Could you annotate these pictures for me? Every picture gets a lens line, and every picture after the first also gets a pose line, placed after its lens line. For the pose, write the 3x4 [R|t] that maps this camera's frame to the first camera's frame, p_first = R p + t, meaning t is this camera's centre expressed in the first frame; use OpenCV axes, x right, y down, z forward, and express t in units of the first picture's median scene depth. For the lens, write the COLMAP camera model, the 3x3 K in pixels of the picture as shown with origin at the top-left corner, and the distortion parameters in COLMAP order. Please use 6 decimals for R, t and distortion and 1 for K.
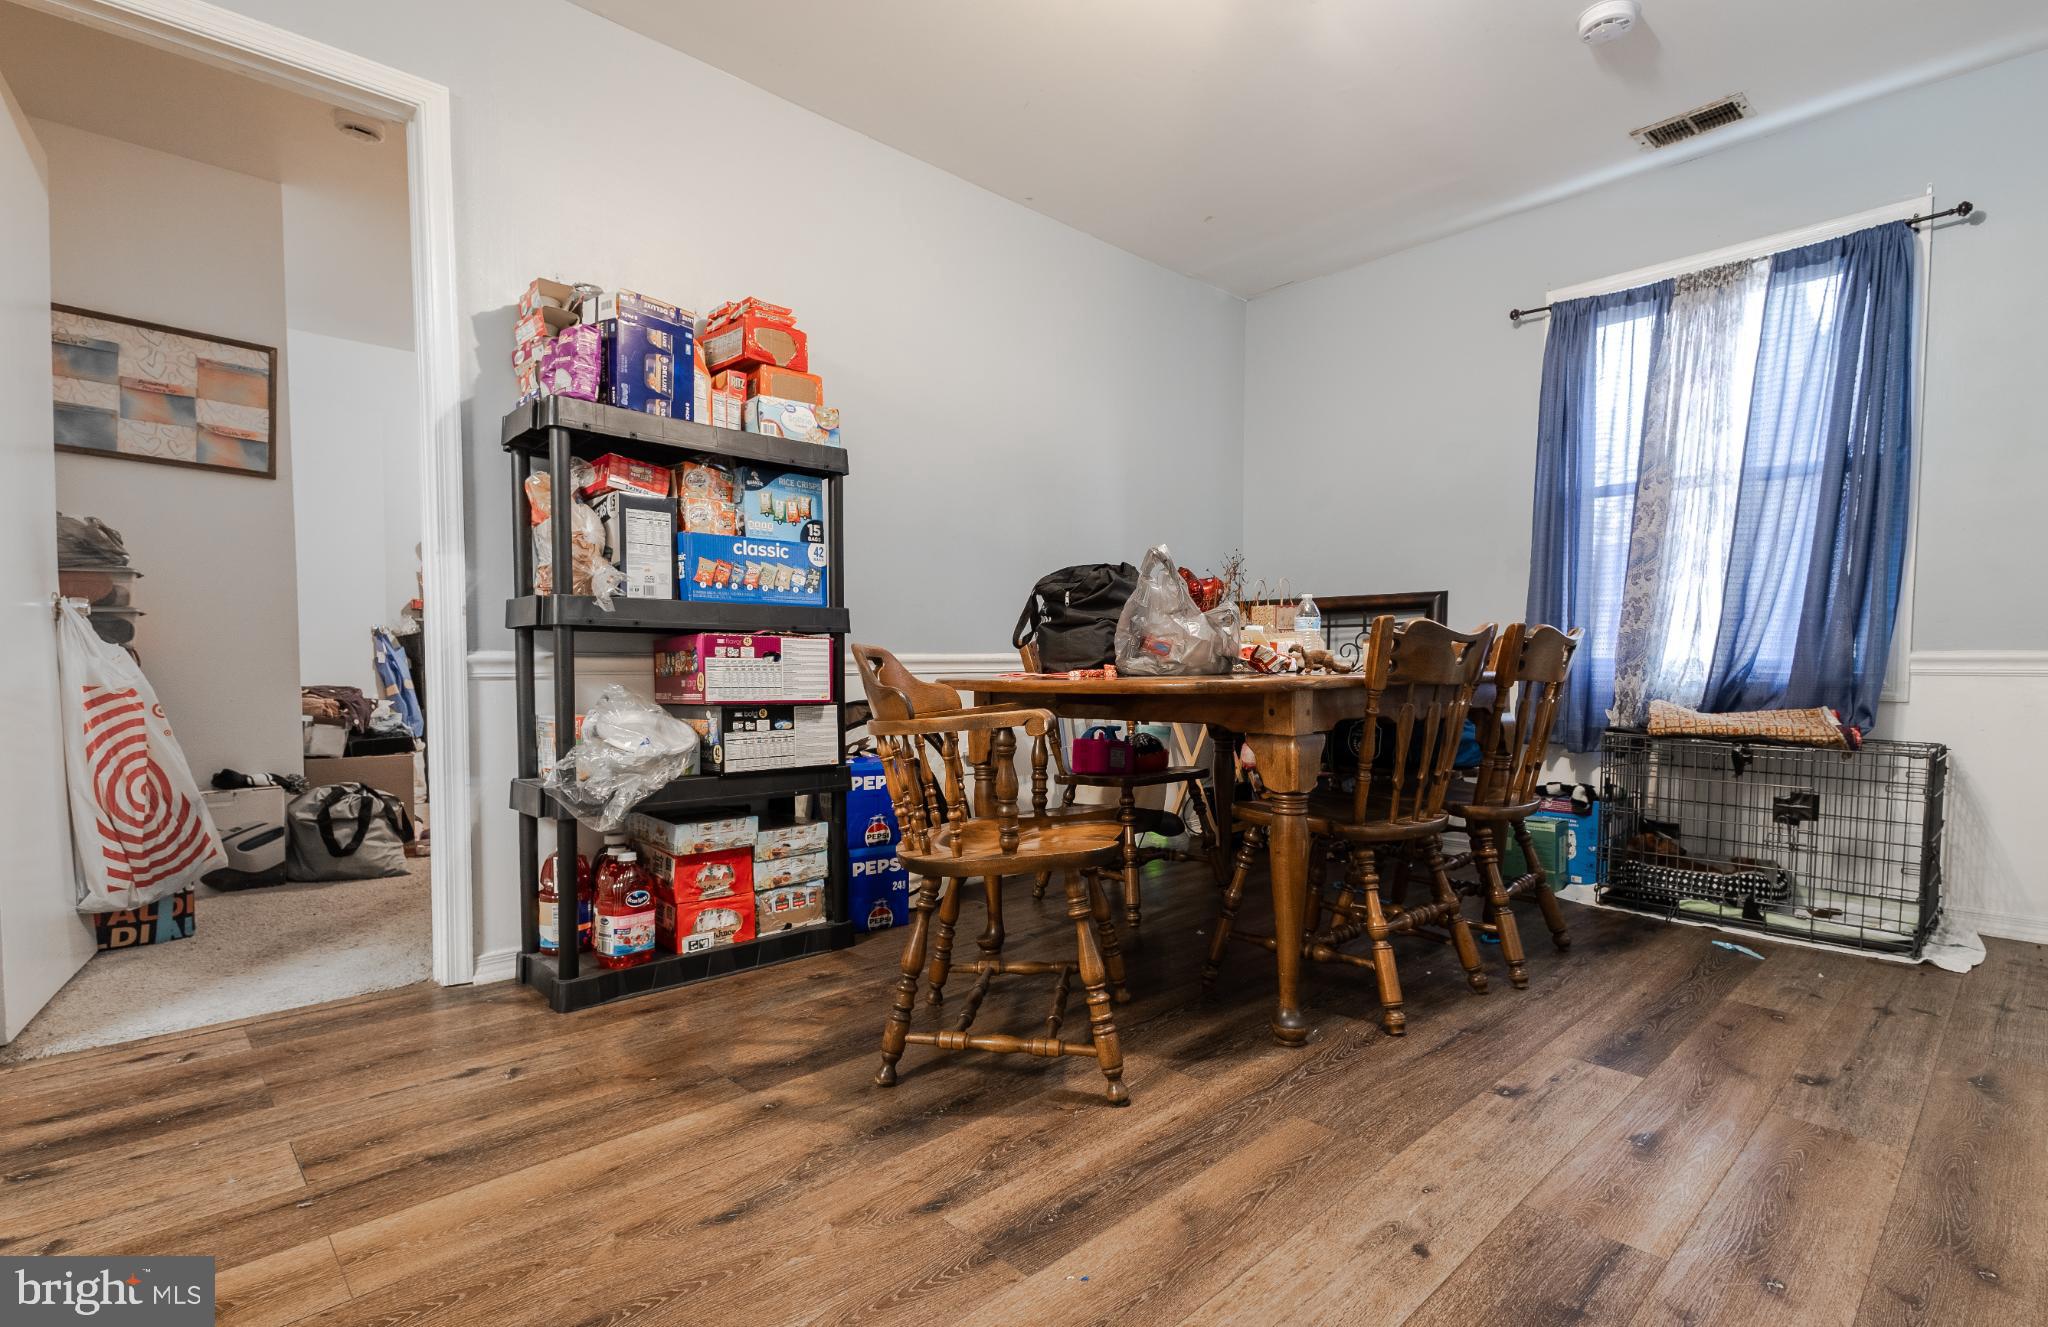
lens RADIAL K [[969.9, 0, 1025.8], [0, 969.9, 703.1], [0, 0, 1]] dist [0.014254, -0.000262]
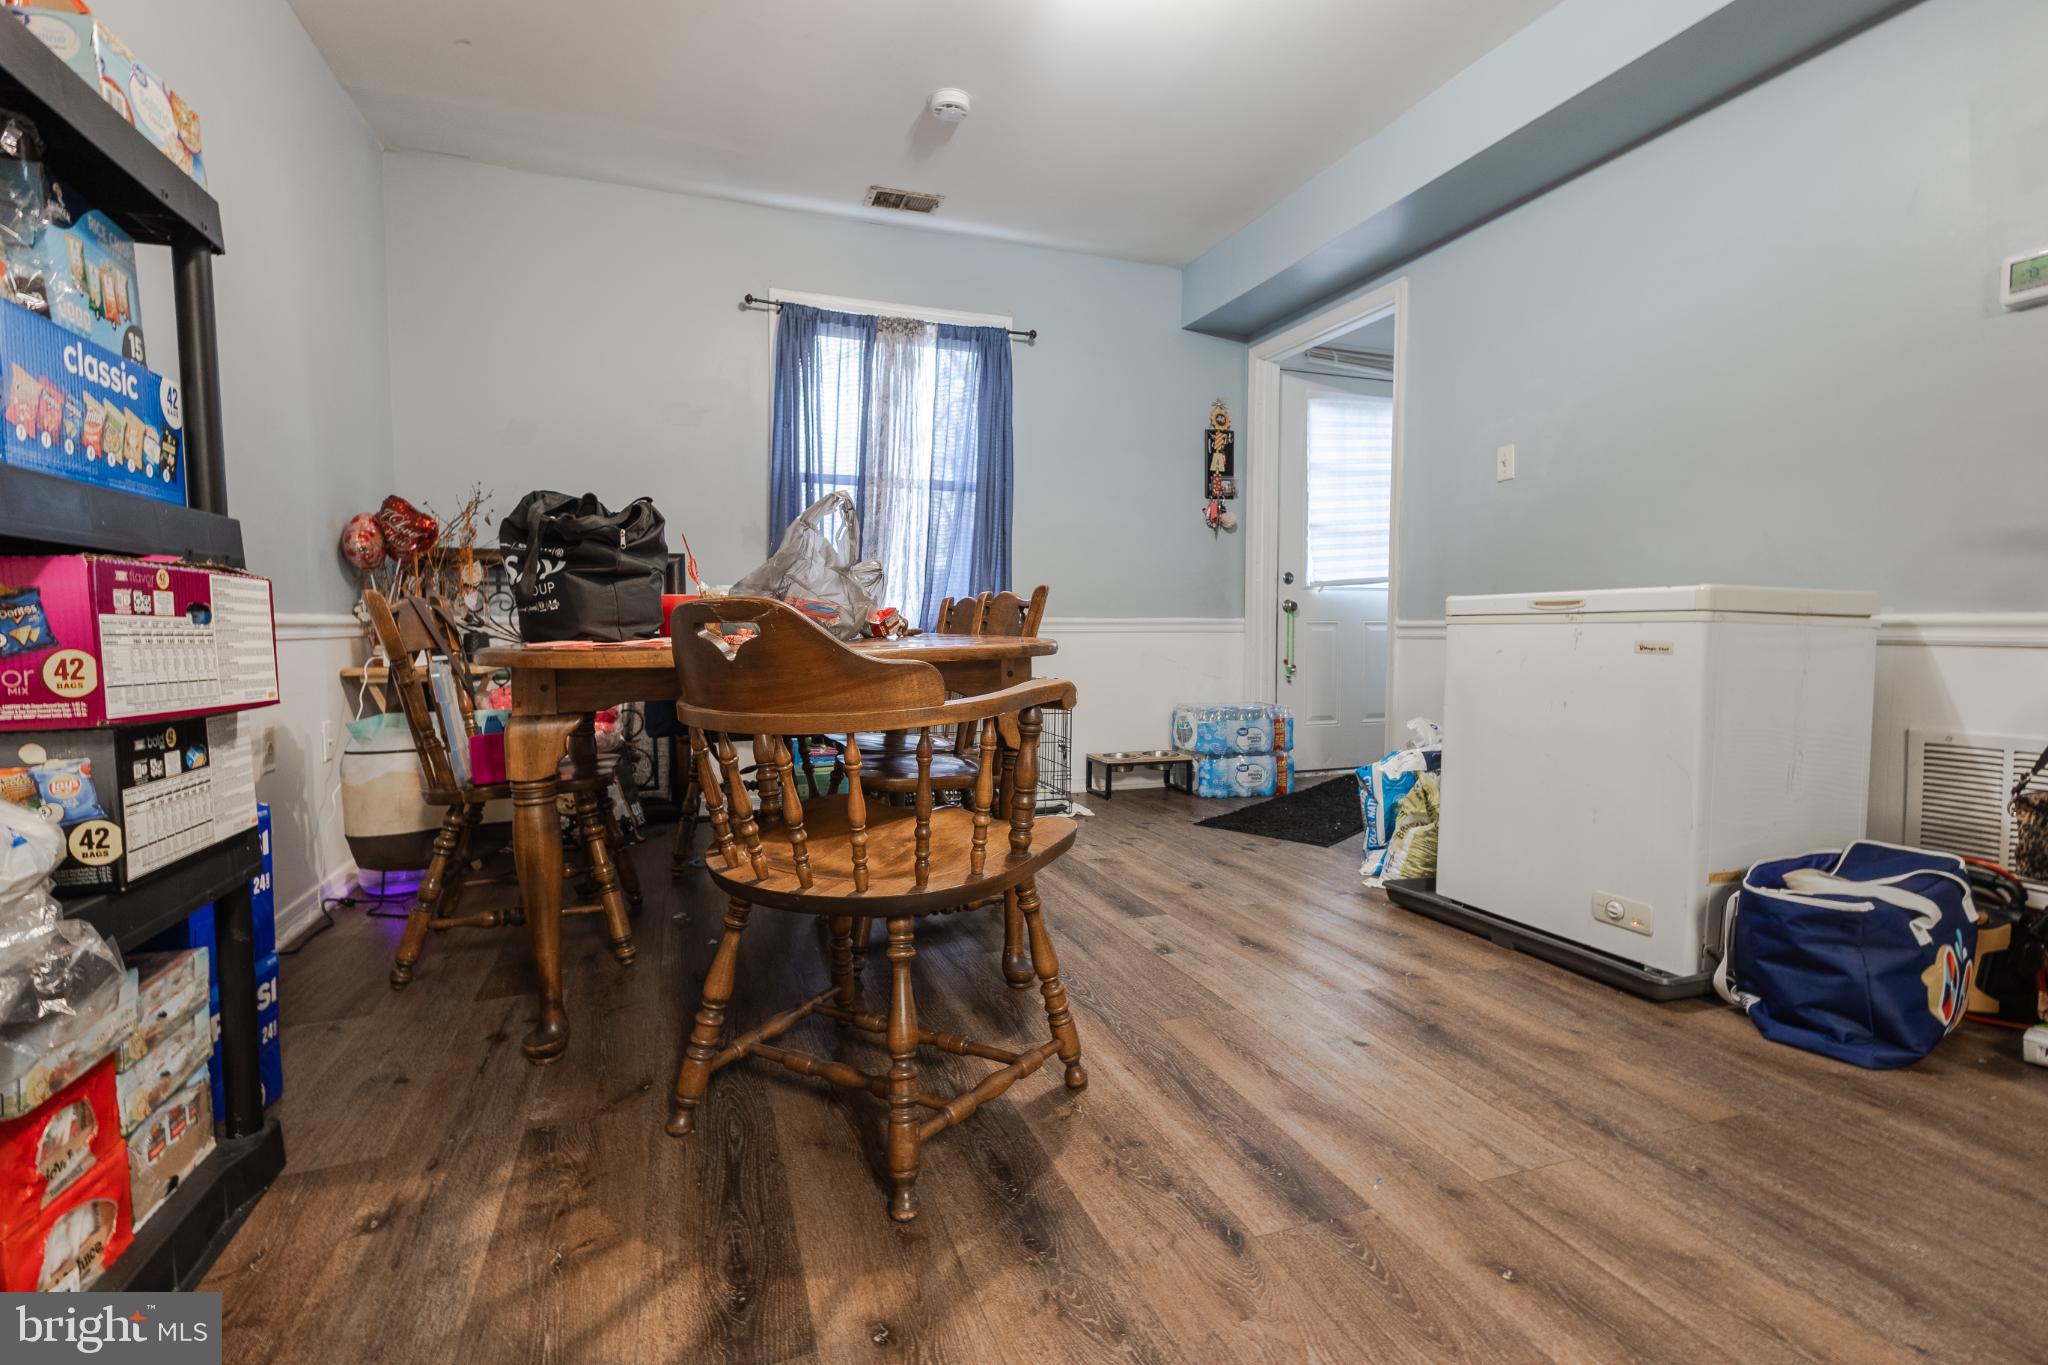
lens RADIAL K [[959.6, 0, 1024.0], [0, 959.6, 682.5], [0, 0, 1]] dist [0.018101, -0.009117]
pose [[0.400758, -0.055478, 0.914503, -0.504251], [0.041147, 0.998248, 0.042526, -0.017522], [-0.915259, 0.020587, 0.402339, 0.431538]]
